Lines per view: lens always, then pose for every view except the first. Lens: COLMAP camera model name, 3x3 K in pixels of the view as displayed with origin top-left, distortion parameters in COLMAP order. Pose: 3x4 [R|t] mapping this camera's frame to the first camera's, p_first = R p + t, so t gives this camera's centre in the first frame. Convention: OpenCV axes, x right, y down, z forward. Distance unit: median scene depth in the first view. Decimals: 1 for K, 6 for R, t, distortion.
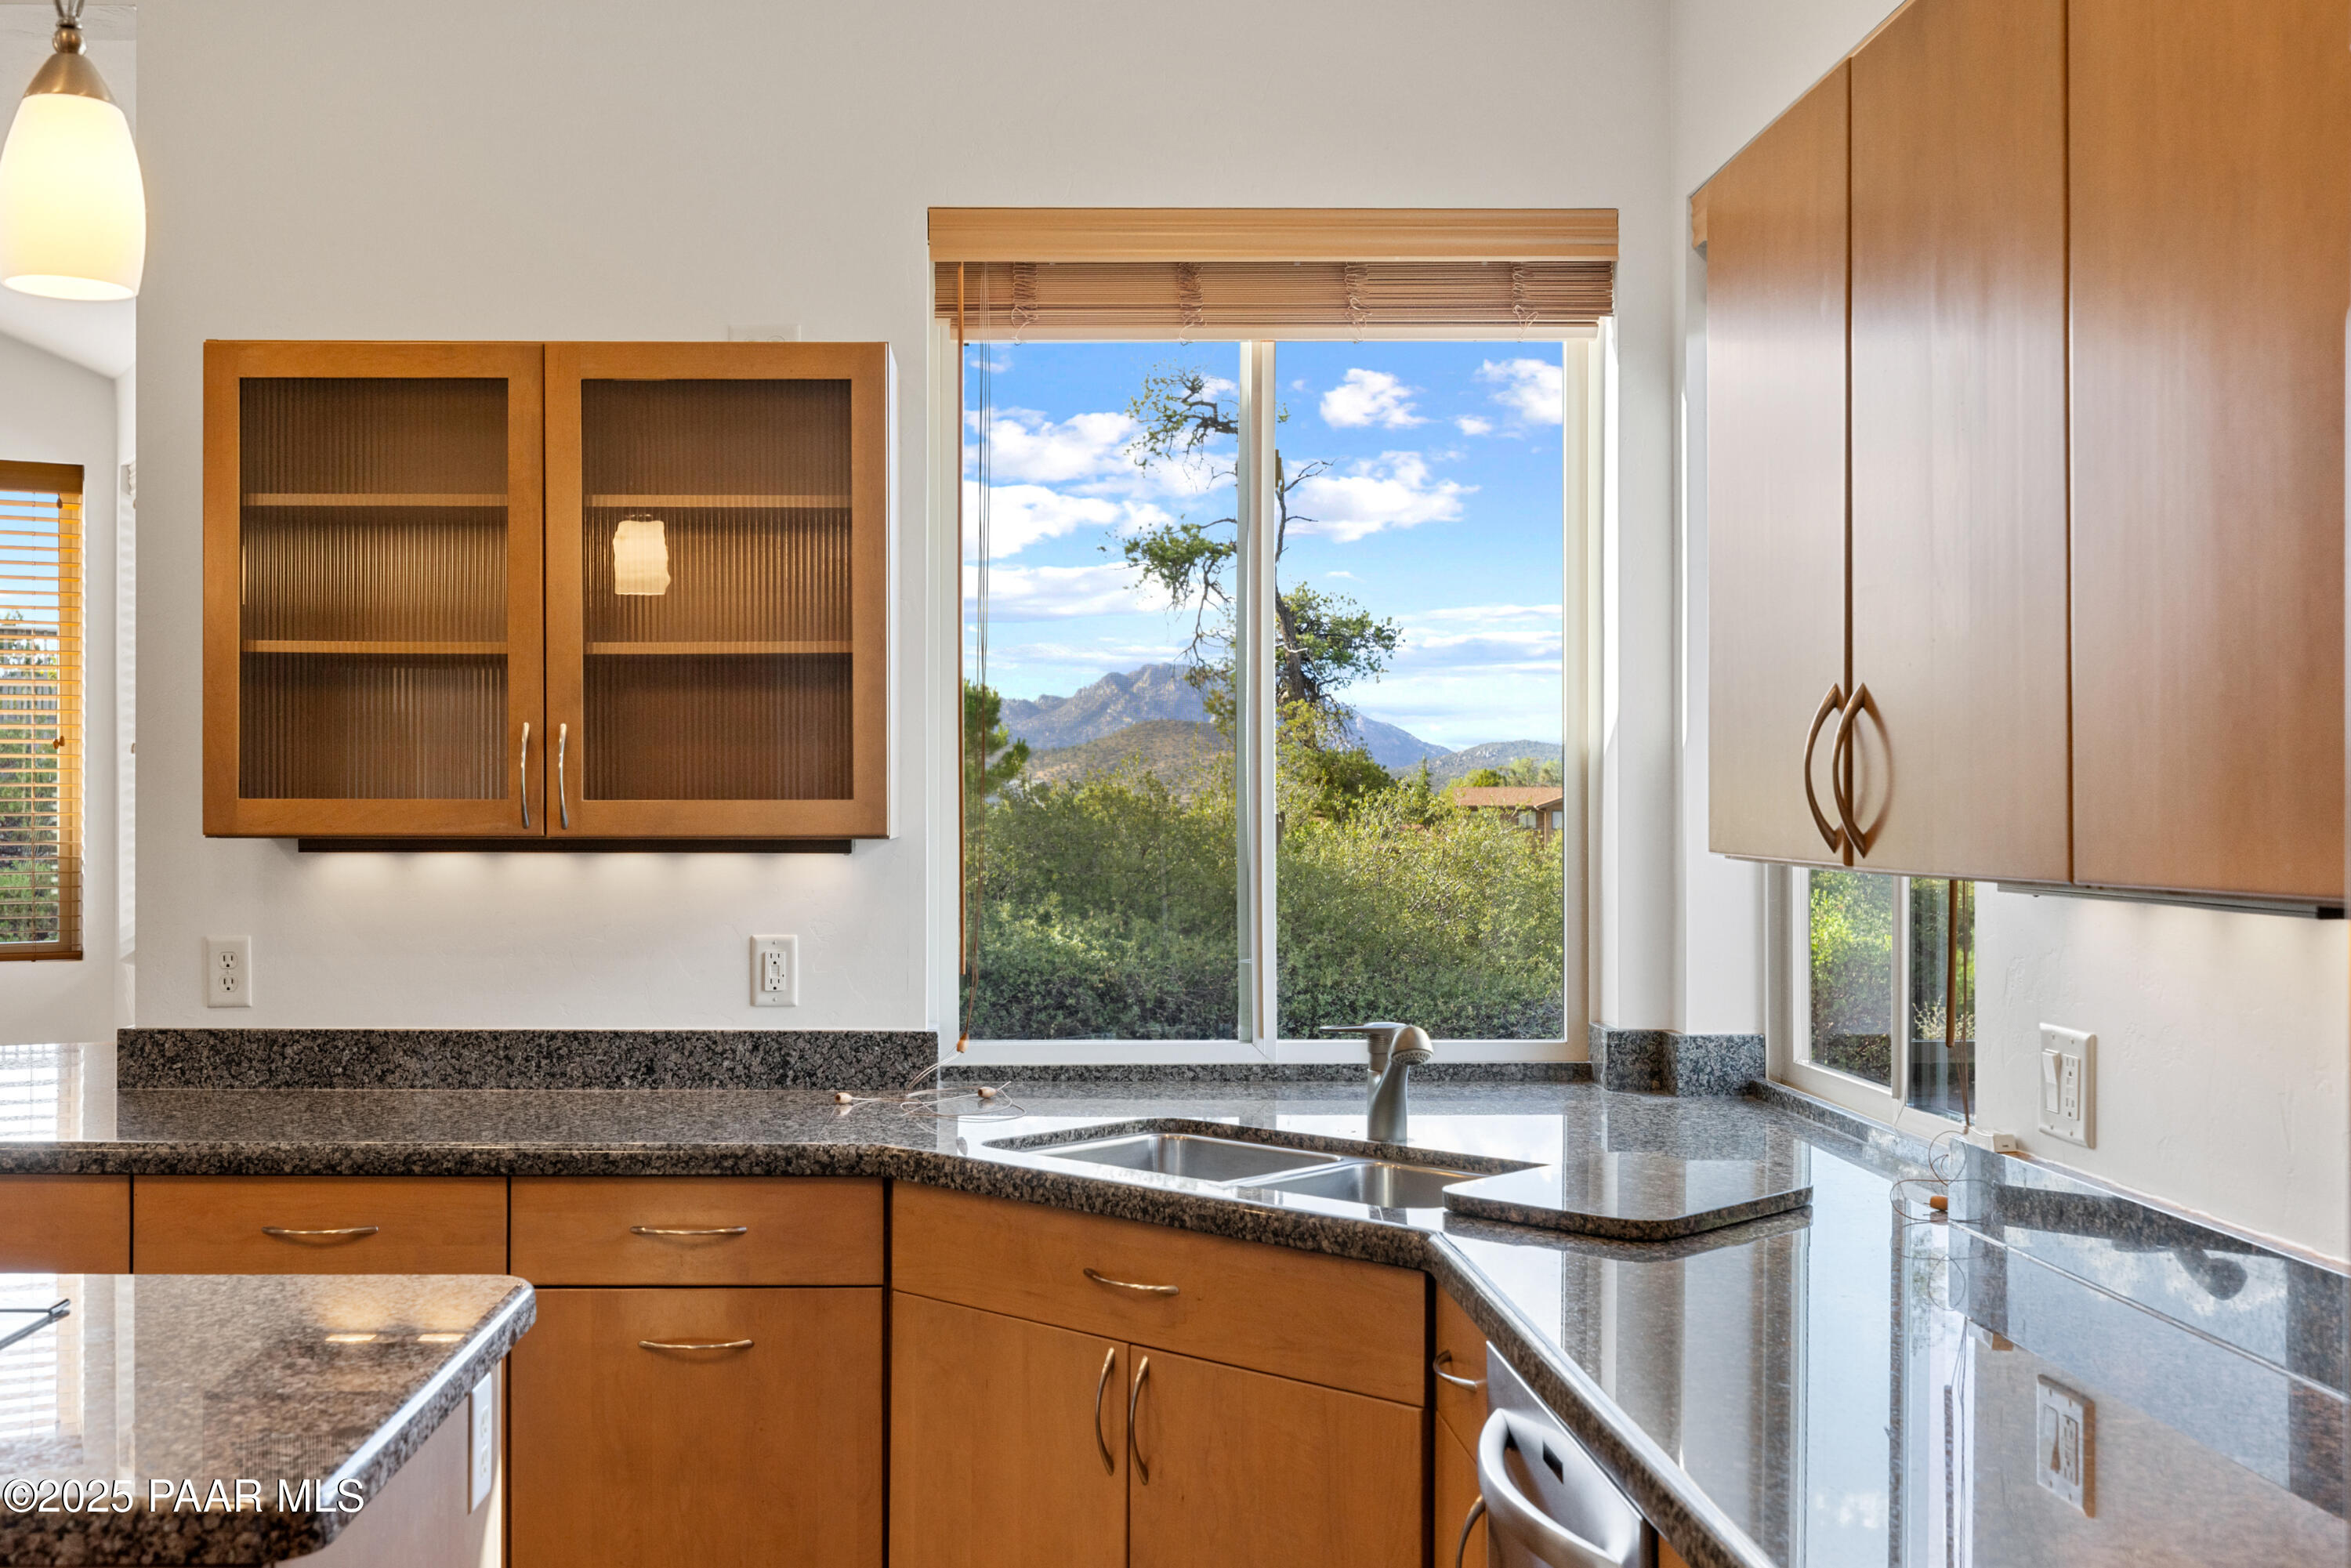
lens RADIAL K [[2329.2, 0, 1150.2], [0, 2329.2, 793.3], [0, 0, 1]] dist [-0.062131, 0.000000]
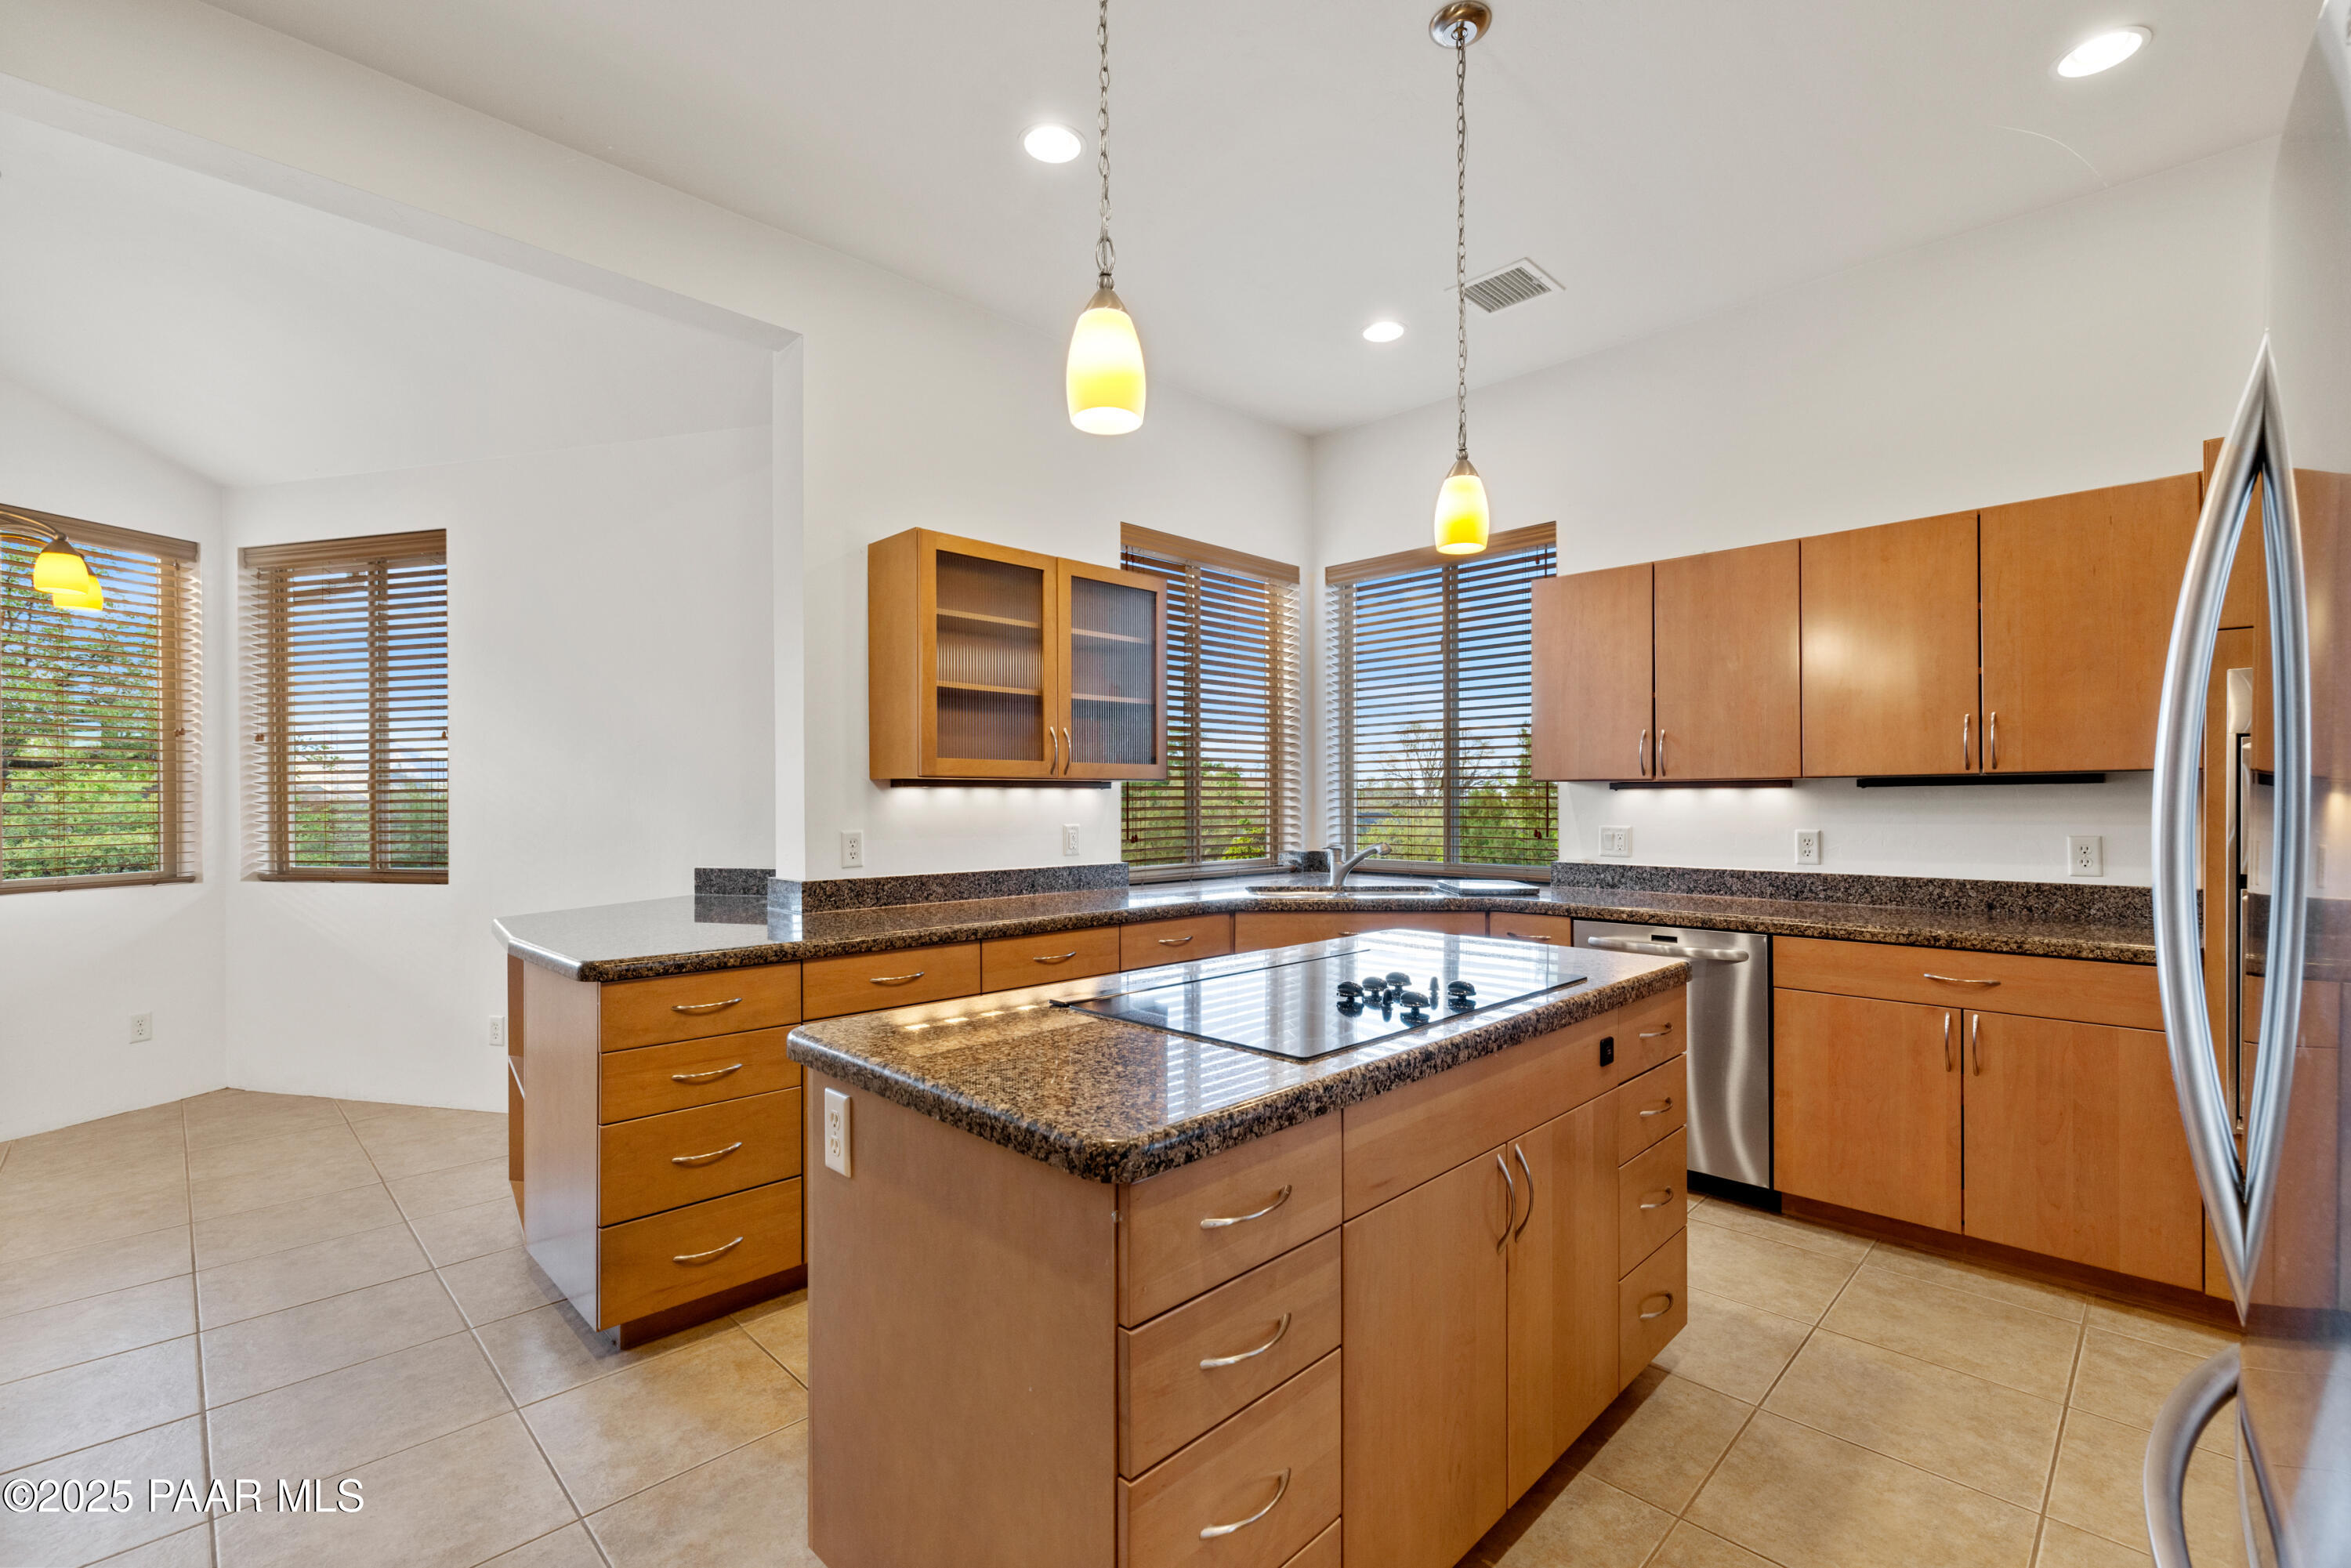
lens RADIAL K [[1019.1, 0, 1184.5], [0, 1019.1, 801.1], [0, 0, 1]] dist [-0.004278, 0.001937]
pose [[0.750722, -0.005183, 0.660598, -0.926952], [0.002484, 0.999984, 0.005023, 0.040488], [-0.660614, -0.002130, 0.750723, 0.205362]]
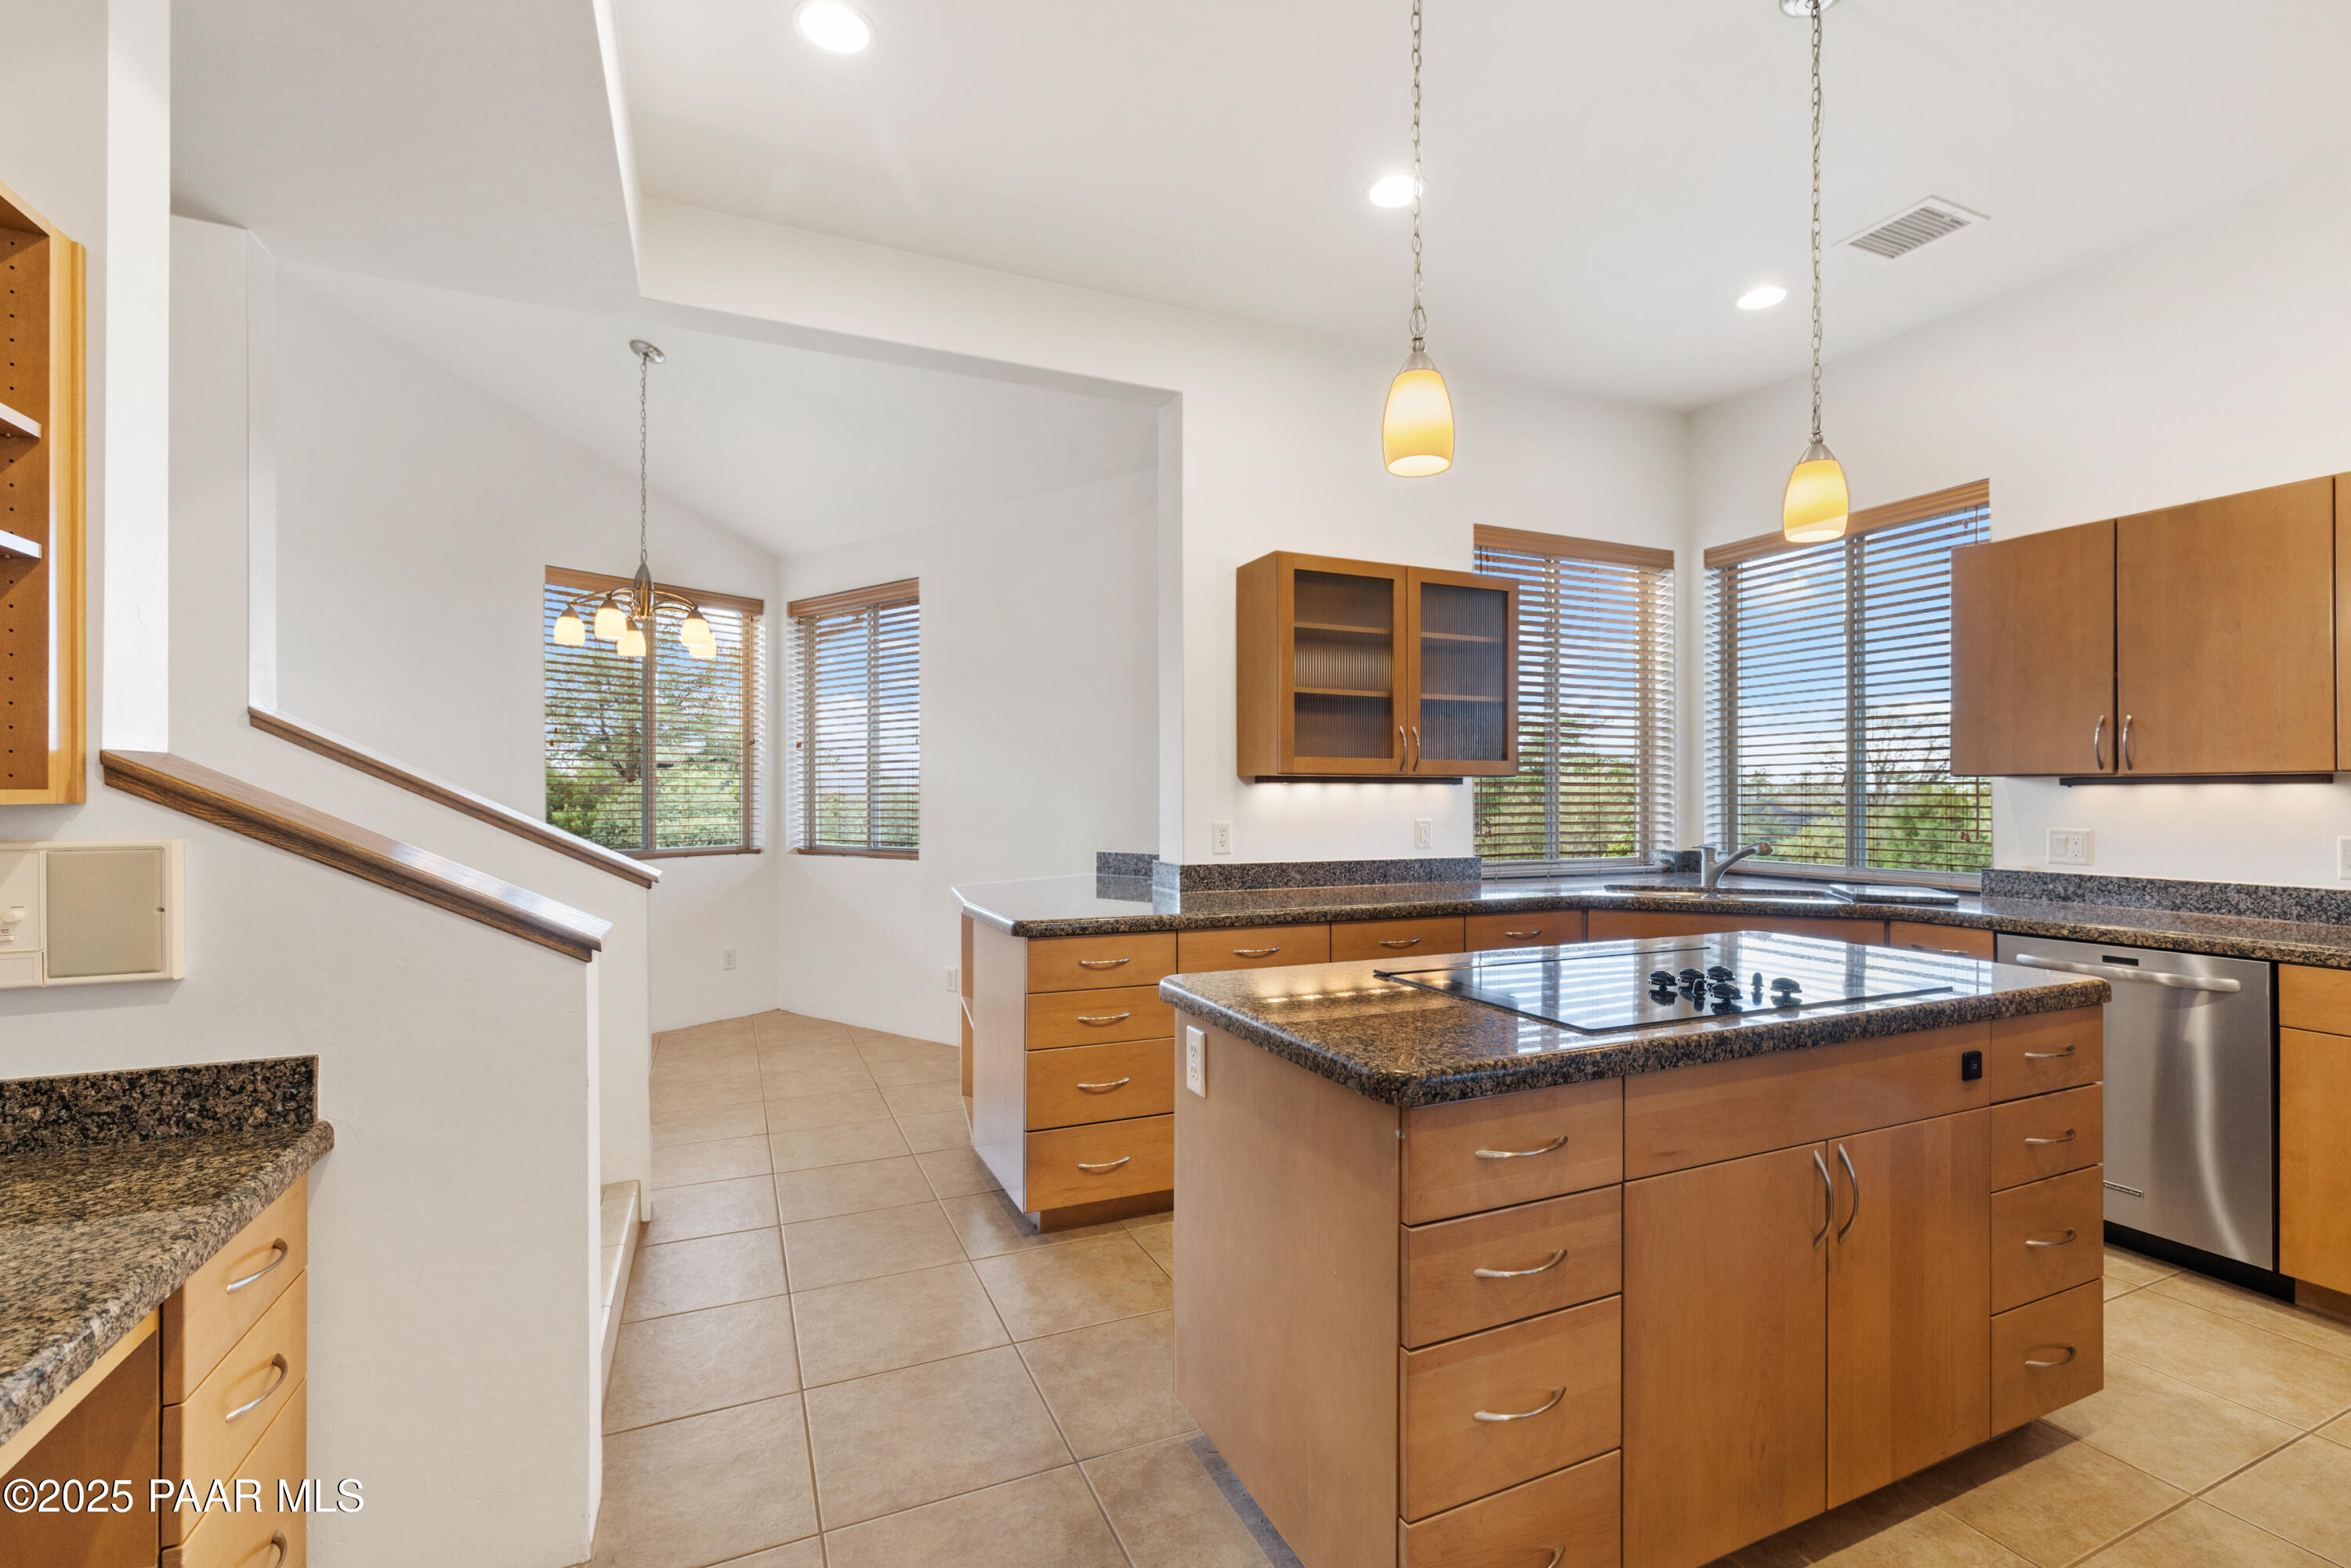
lens RADIAL K [[1019.1, 0, 1183.6], [0, 1019.1, 797.6], [0, 0, 1]] dist [-0.004278, 0.001937]
pose [[0.937492, -0.001741, 0.348003, -0.948518], [-0.000416, 0.999981, 0.006123, 0.040097], [-0.348007, -0.005885, 0.937473, 0.115247]]
